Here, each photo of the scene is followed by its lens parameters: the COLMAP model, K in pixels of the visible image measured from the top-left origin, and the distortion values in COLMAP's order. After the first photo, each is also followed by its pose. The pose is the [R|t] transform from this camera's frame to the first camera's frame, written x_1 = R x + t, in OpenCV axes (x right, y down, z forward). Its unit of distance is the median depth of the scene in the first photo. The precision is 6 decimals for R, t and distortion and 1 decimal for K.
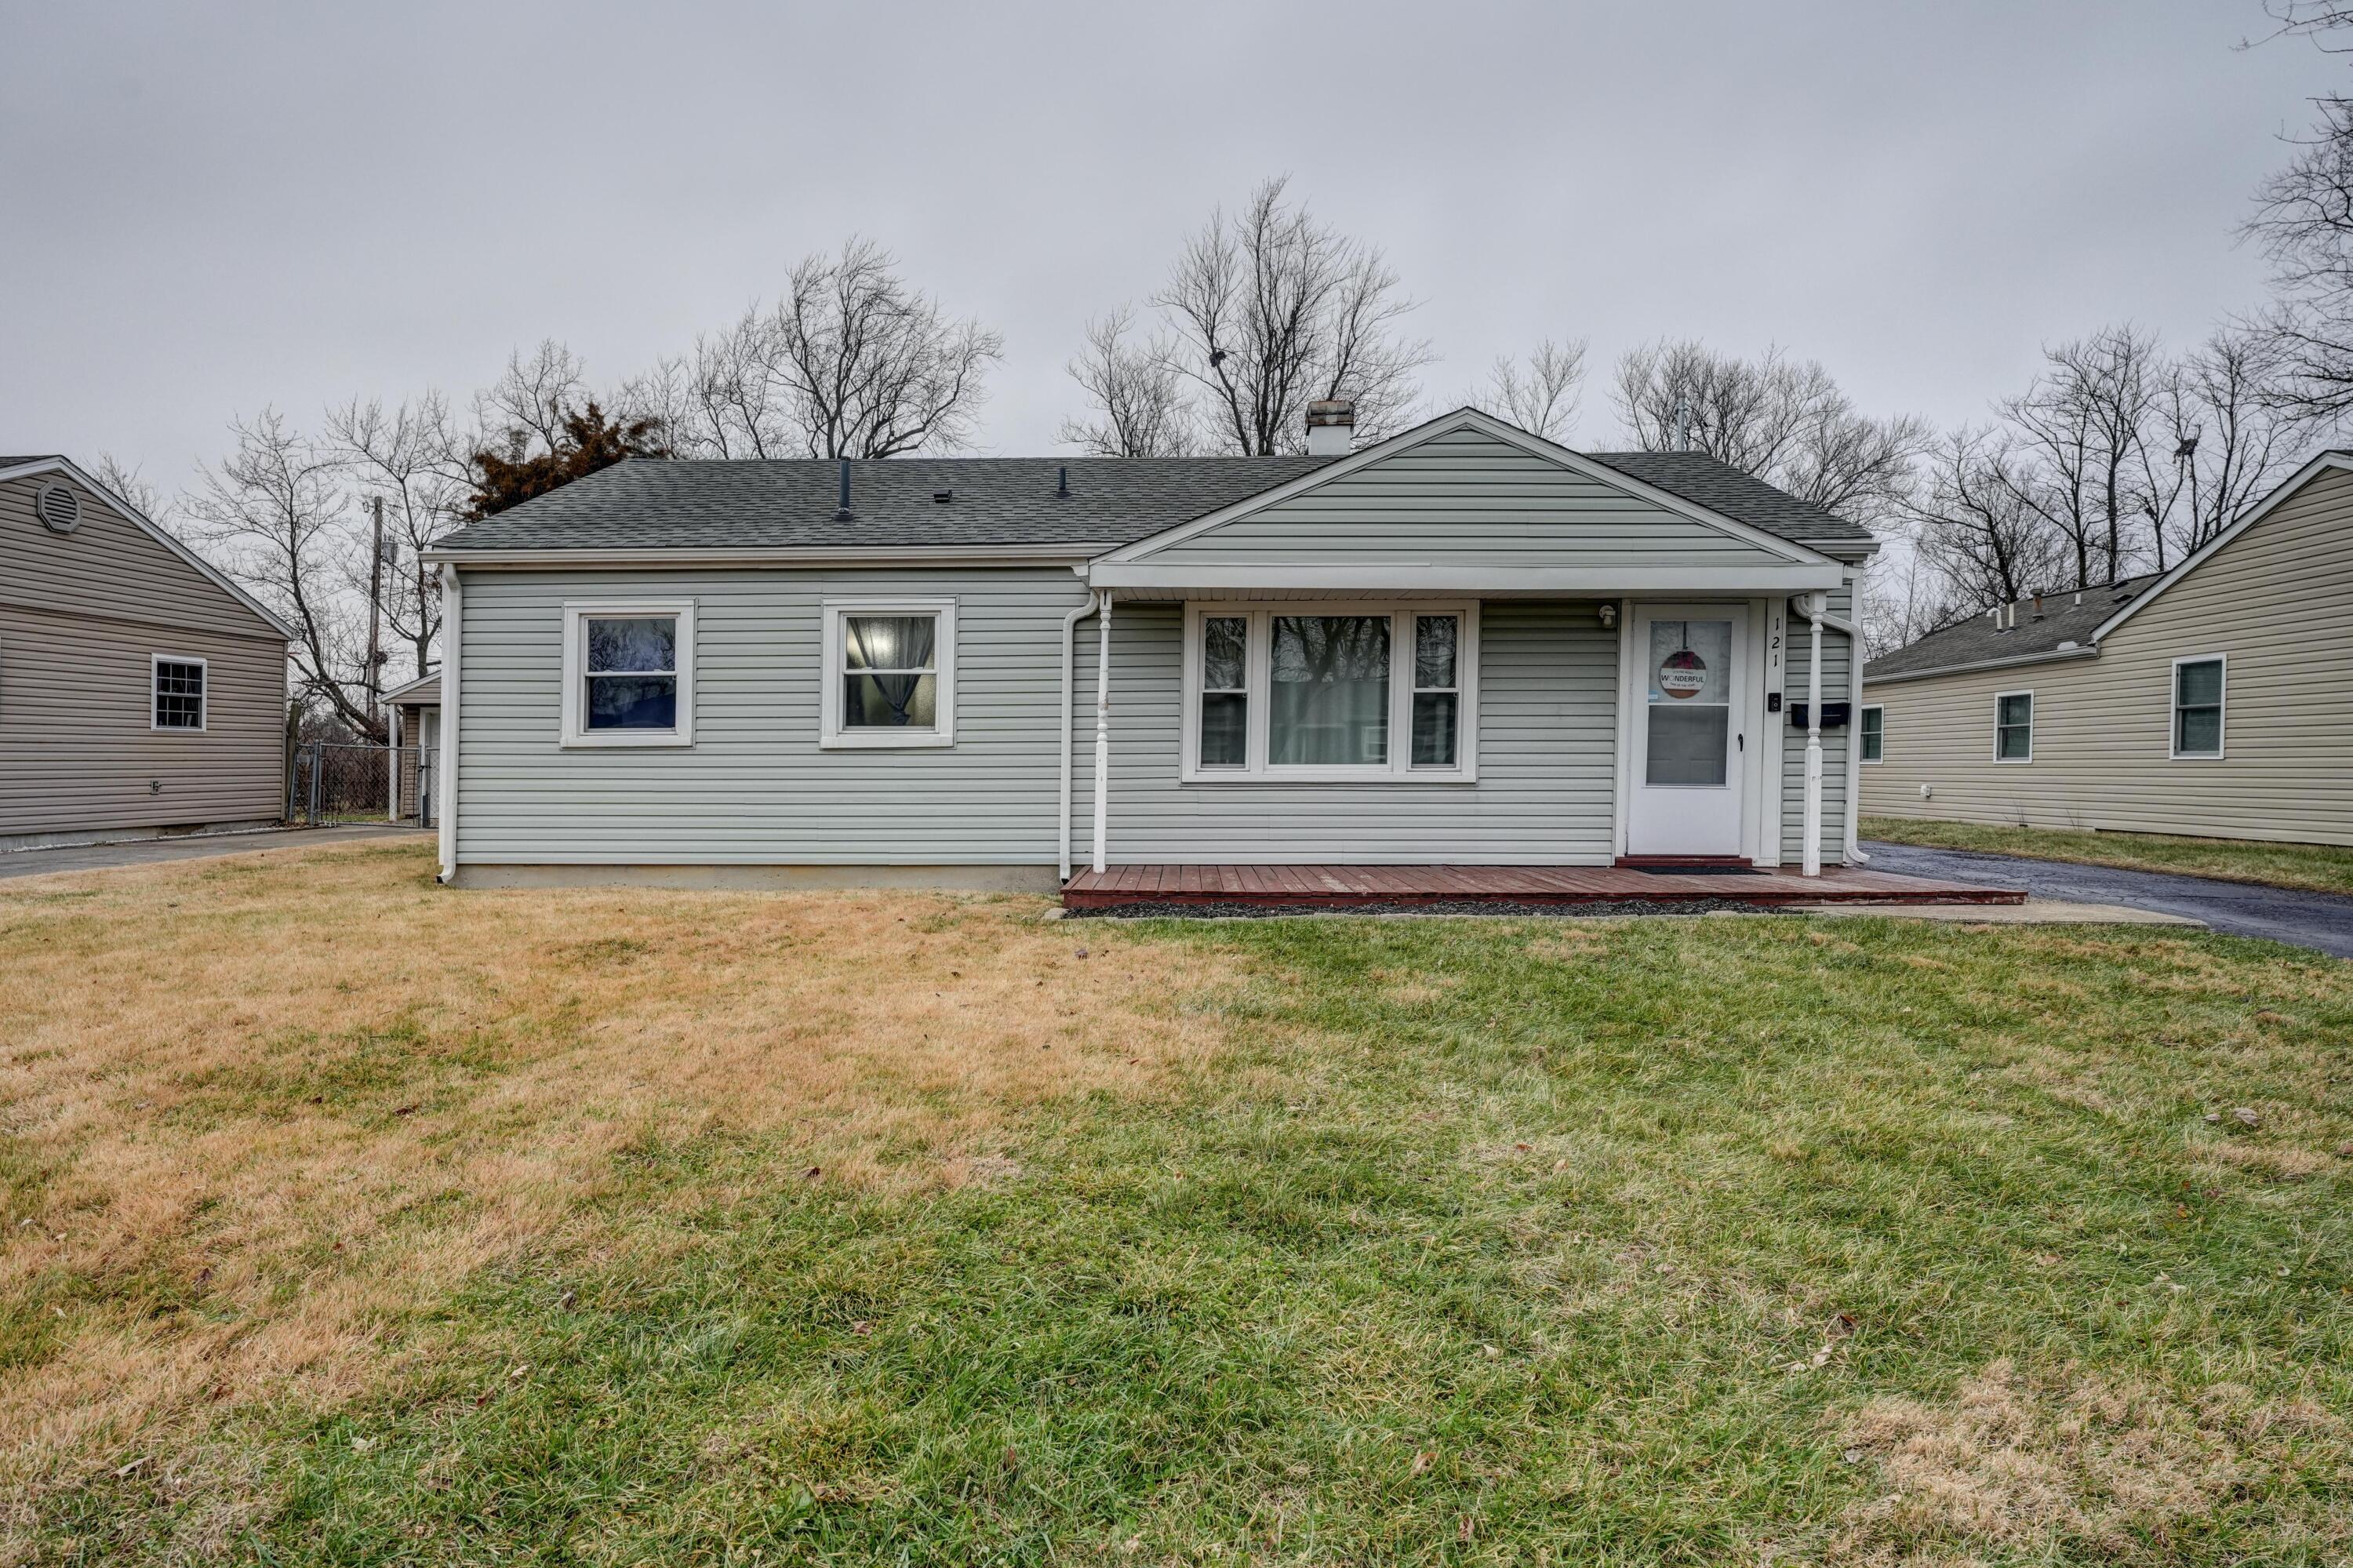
lens RADIAL K [[1327.6, 0, 1189.3], [0, 1327.6, 791.4], [0, 0, 1]] dist [0.010838, 0.002088]
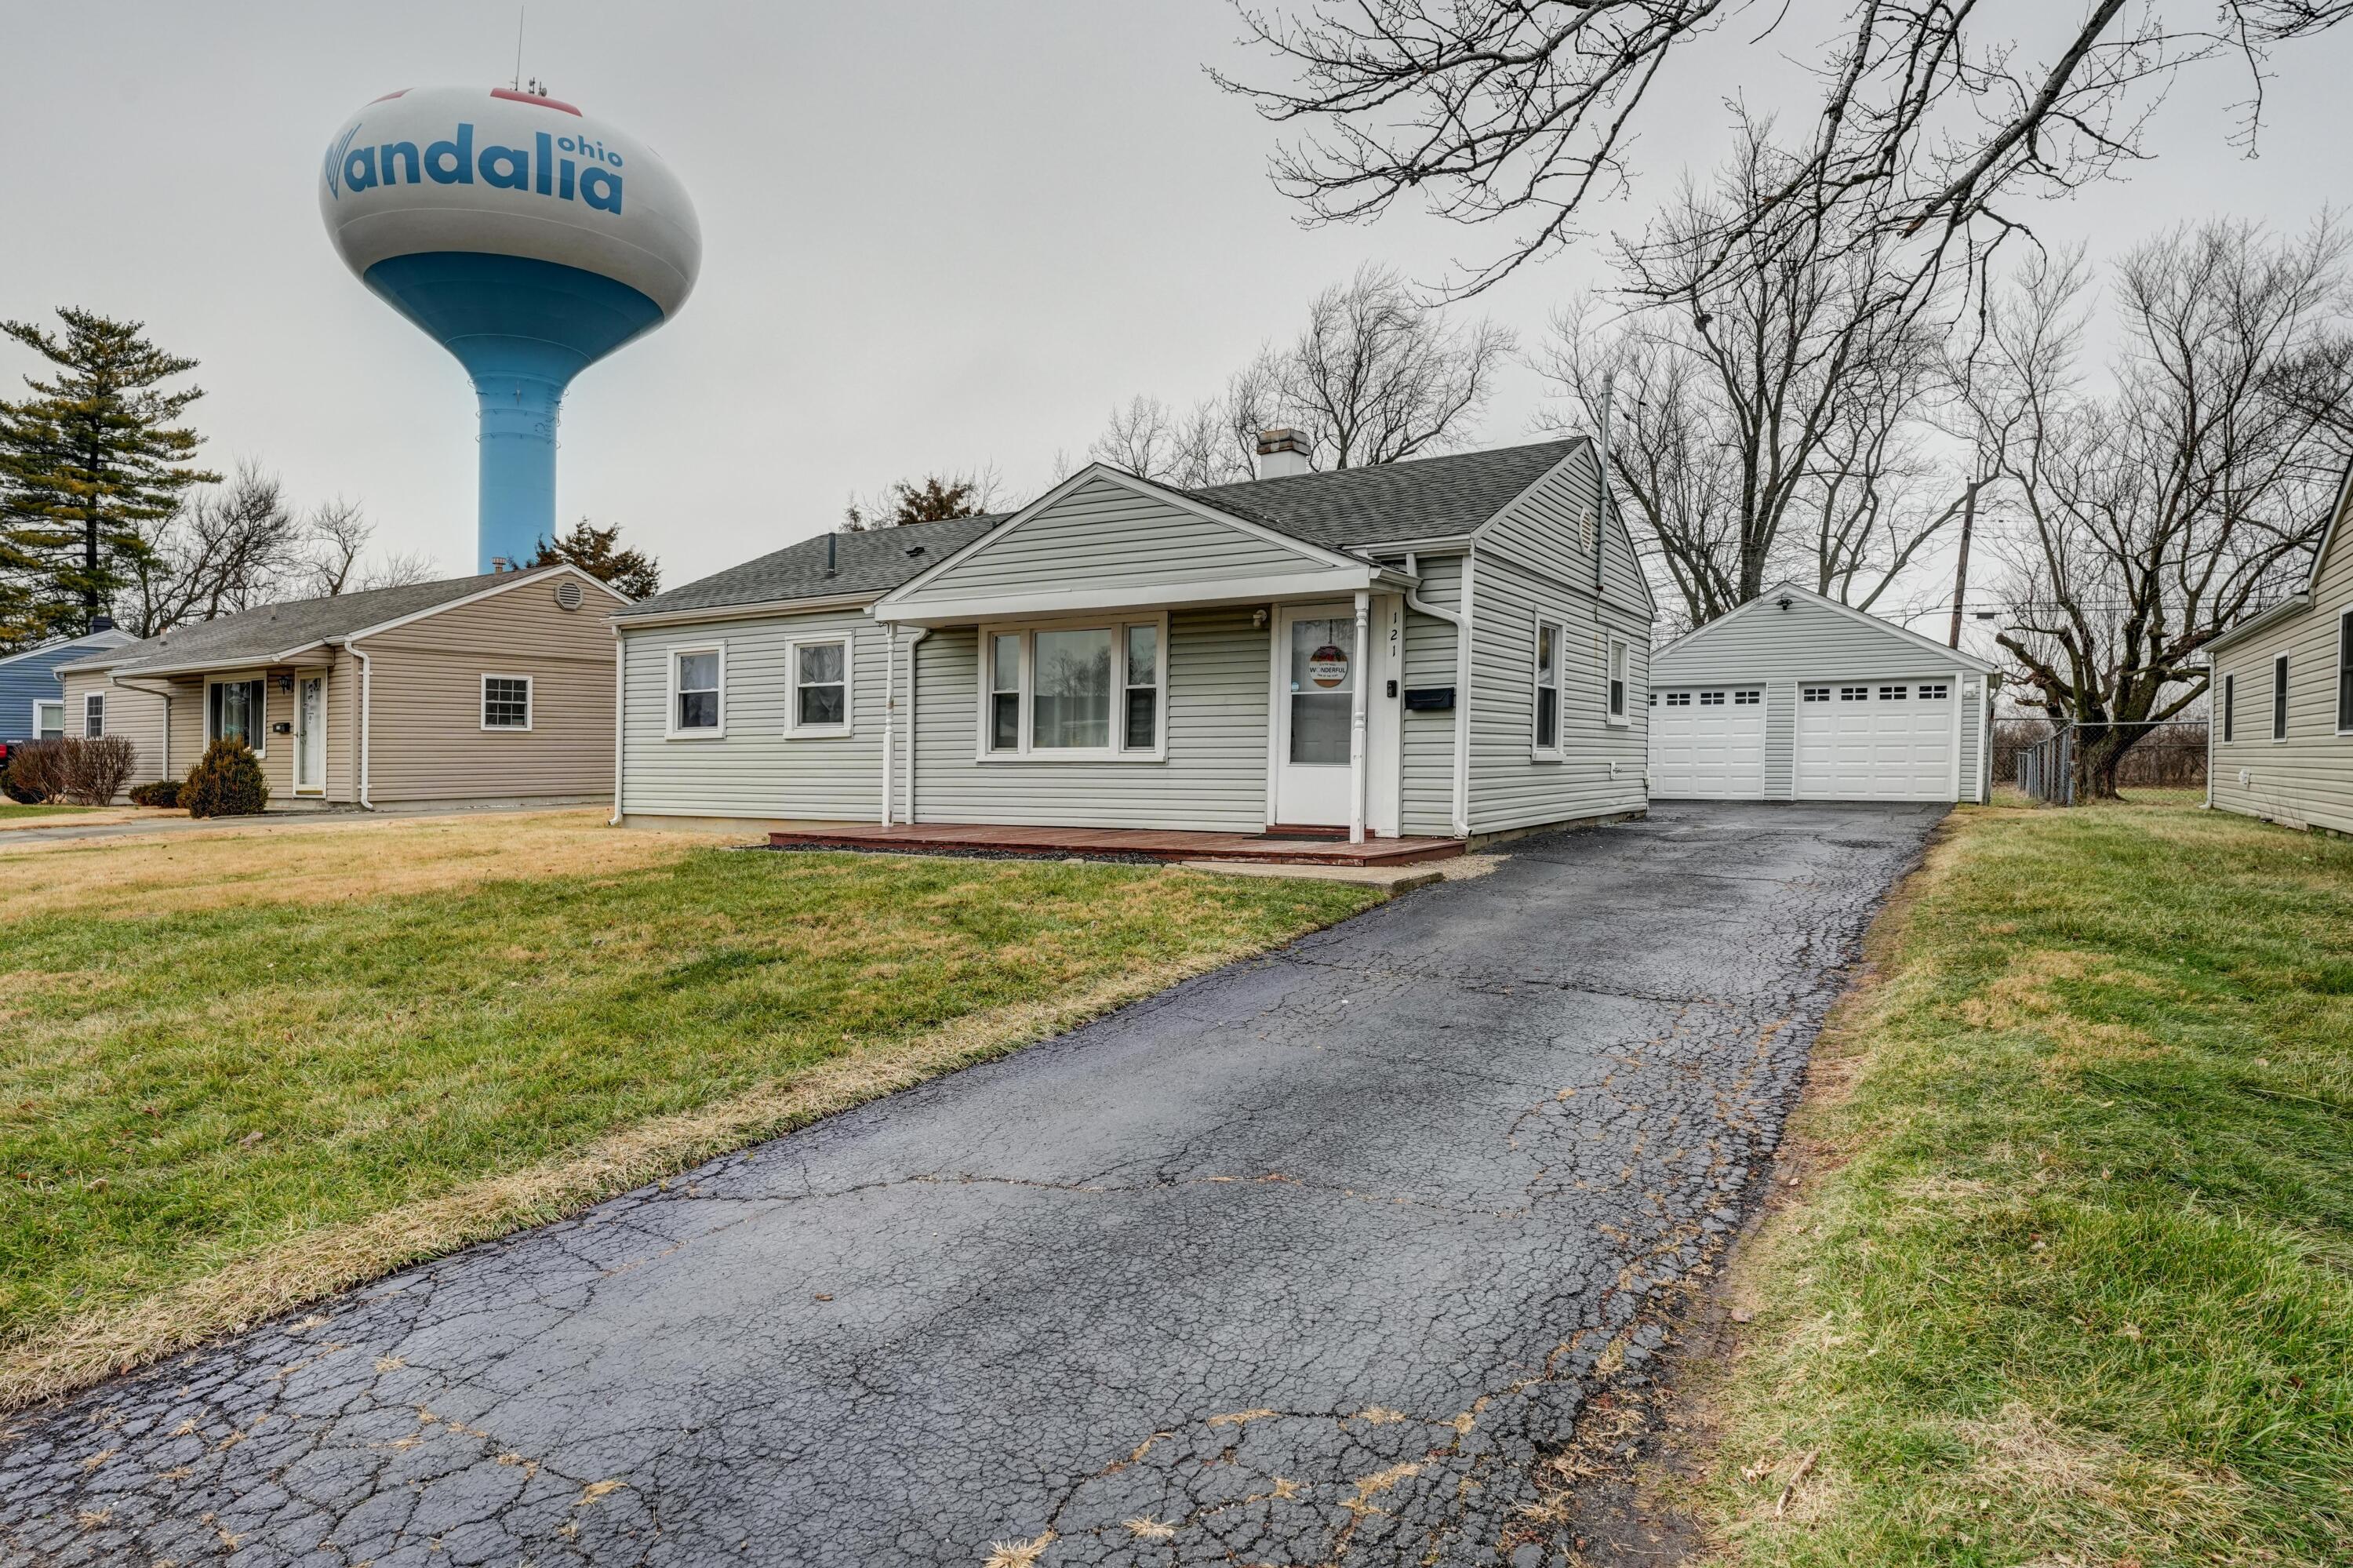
lens RADIAL K [[1327.6, 0, 1181.3], [0, 1327.6, 760.9], [0, 0, 1]] dist [0.010838, 0.002088]
pose [[0.867774, -0.000676, -0.496959, 0.824612], [-0.005577, 0.999923, -0.011097, 0.005777], [0.496928, 0.012401, 0.867703, -0.044088]]
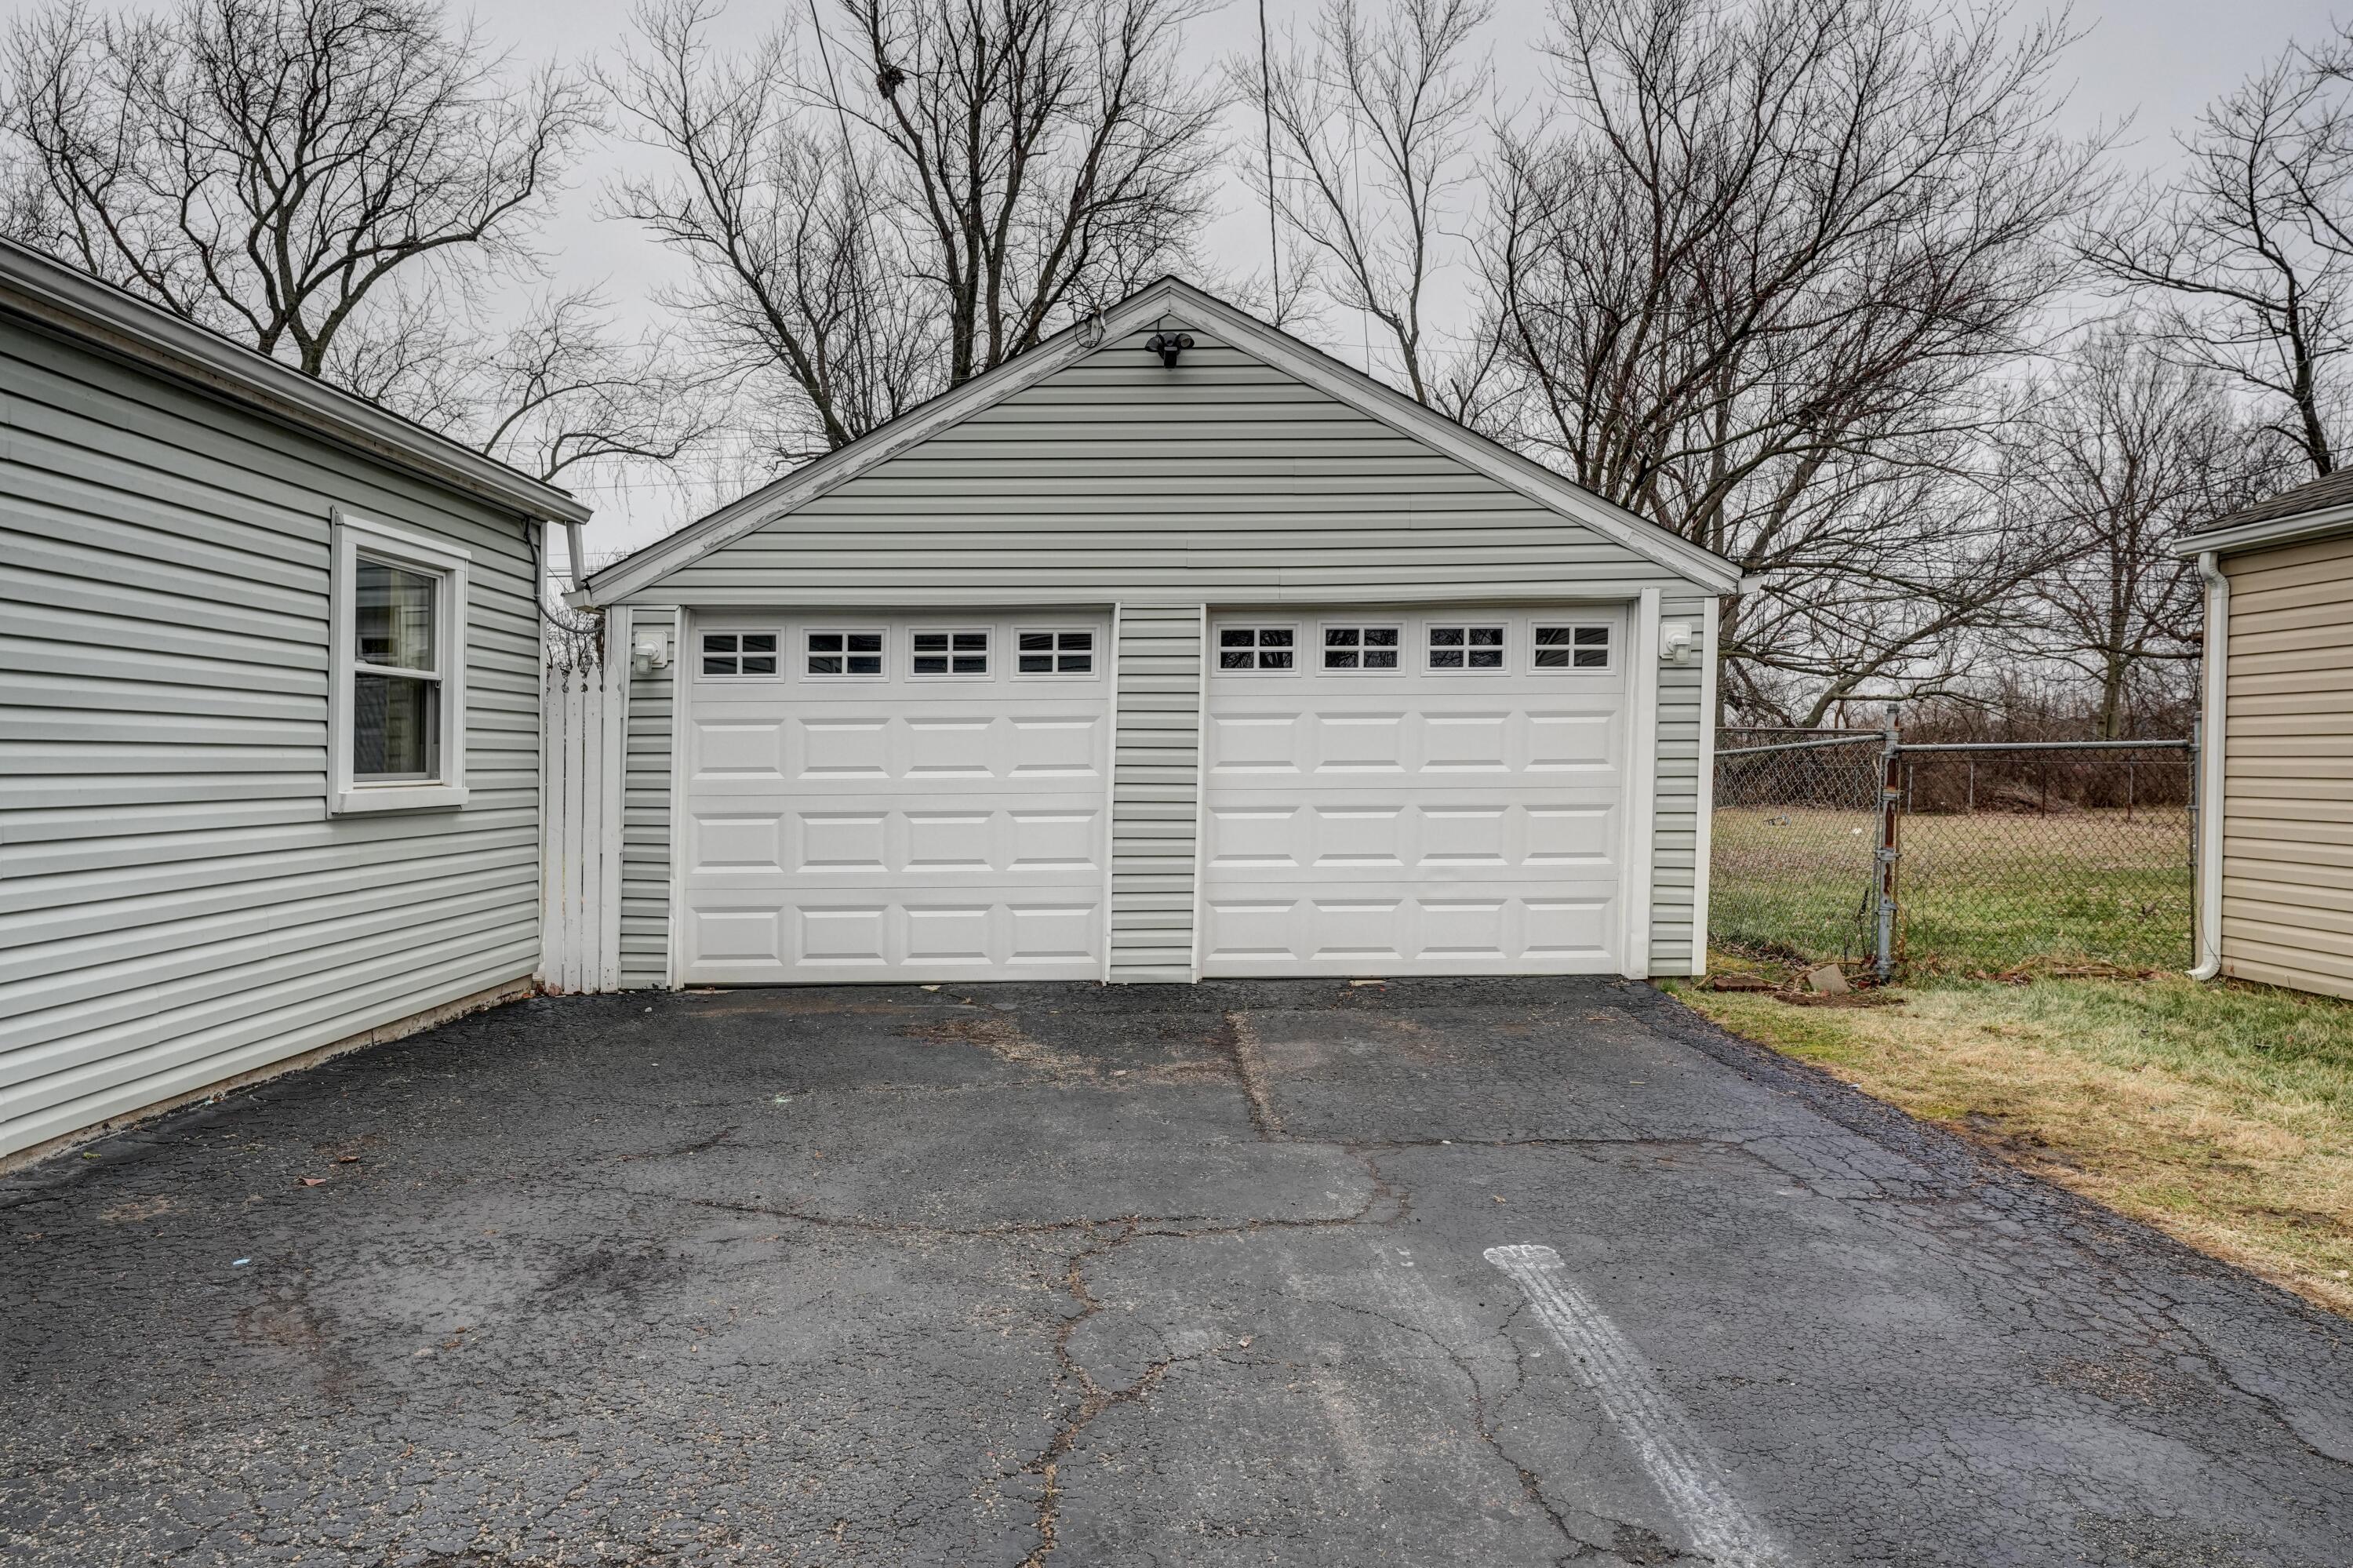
lens RADIAL K [[1466.2, 0, 1161.0], [0, 1466.2, 785.7], [0, 0, 1]] dist [0.005812, -0.001498]
pose [[0.999305, -0.008162, 0.036366, 0.556638], [0.008113, 0.999966, 0.001483, -0.064421], [-0.036377, -0.001186, 0.999337, 1.658168]]
